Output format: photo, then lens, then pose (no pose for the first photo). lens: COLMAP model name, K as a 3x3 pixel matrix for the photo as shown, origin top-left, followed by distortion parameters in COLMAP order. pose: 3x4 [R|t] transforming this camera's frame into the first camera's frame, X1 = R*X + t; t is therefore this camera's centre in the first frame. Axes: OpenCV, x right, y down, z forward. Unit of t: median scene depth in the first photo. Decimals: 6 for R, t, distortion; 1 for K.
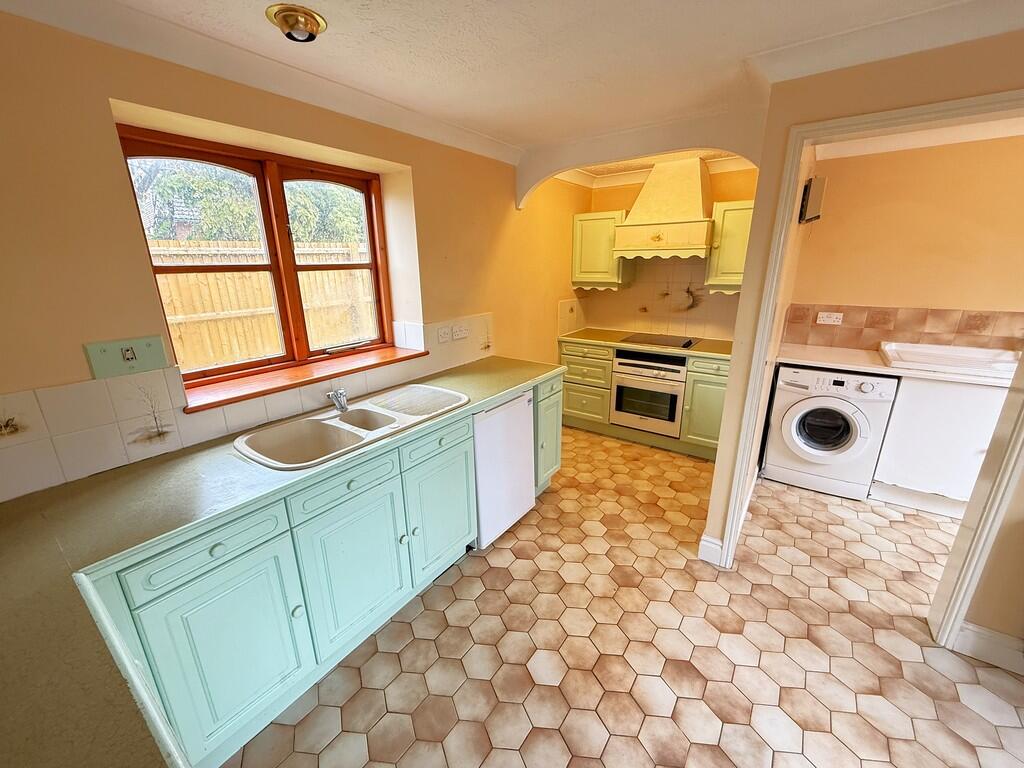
lens RADIAL K [[413.7, 0, 506.7], [0, 413.7, 385.7], [0, 0, 1]] dist [0.000704, -0.000041]
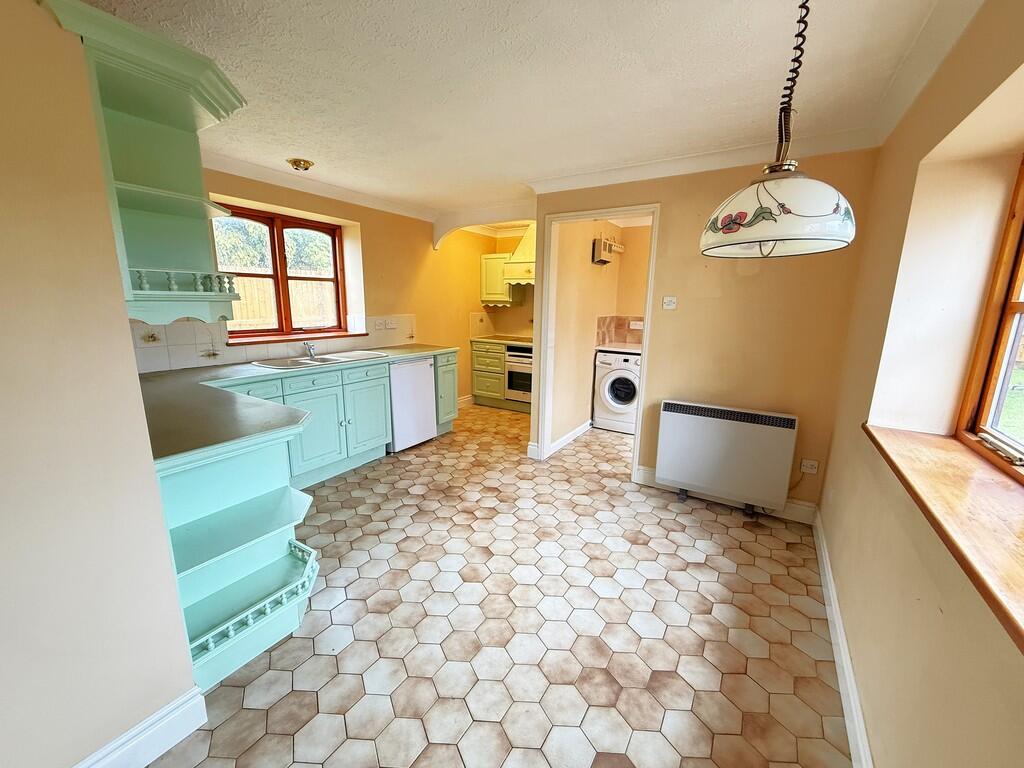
lens RADIAL K [[413.7, 0, 508.0], [0, 413.7, 385.5], [0, 0, 1]] dist [0.000704, -0.000041]
pose [[0.997614, 0.016070, 0.067144, 0.272869], [-0.010091, 0.996028, -0.088467, 0.282692], [-0.068299, 0.087579, 0.993813, -0.676763]]
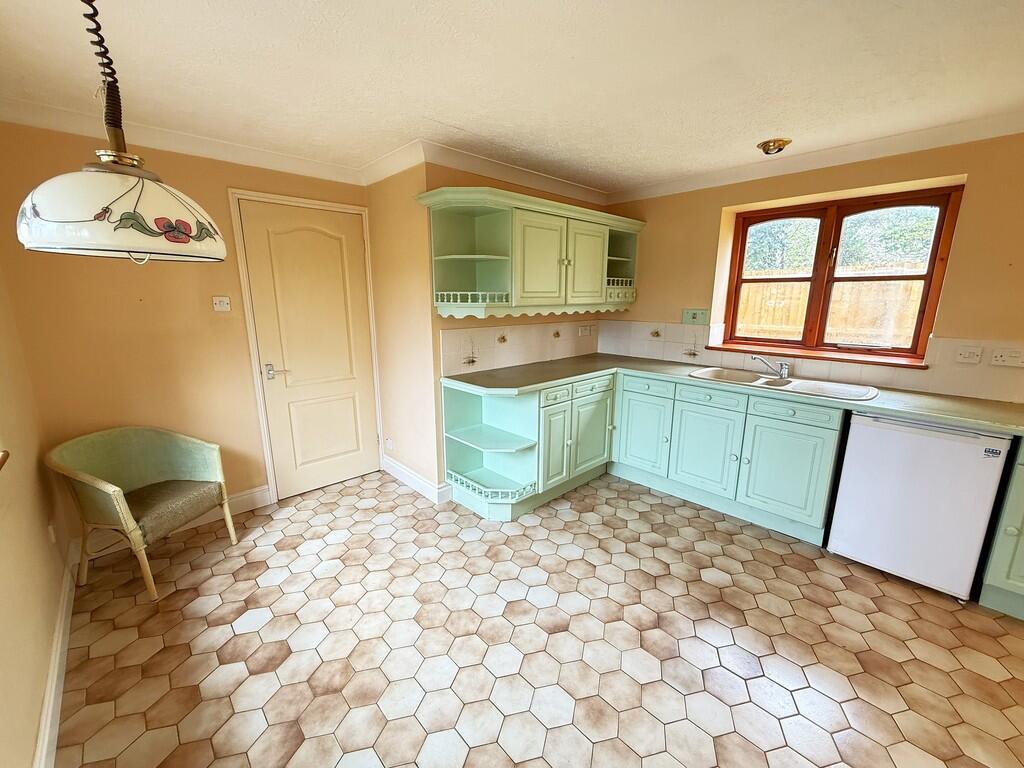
lens RADIAL K [[413.7, 0, 510.0], [0, 413.7, 386.1], [0, 0, 1]] dist [0.000704, -0.000041]
pose [[-0.189665, 0.226065, -0.955469, 0.998328], [-0.280166, 0.920214, 0.273337, -0.036368], [0.941028, 0.319533, -0.111197, 0.256547]]
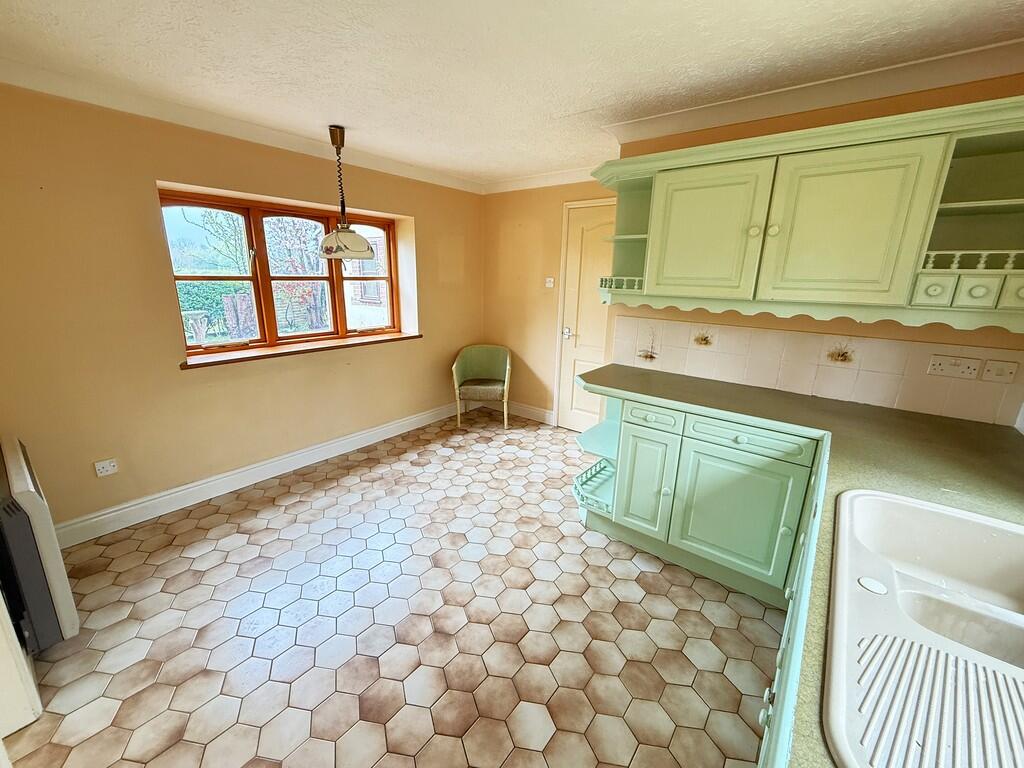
lens RADIAL K [[413.7, 0, 506.9], [0, 413.7, 385.2], [0, 0, 1]] dist [0.000704, -0.000041]
pose [[-0.998846, -0.018218, 0.044445, 0.092058], [0.008079, 0.848392, 0.529307, -0.262999], [-0.047350, 0.529055, -0.847265, 1.013596]]
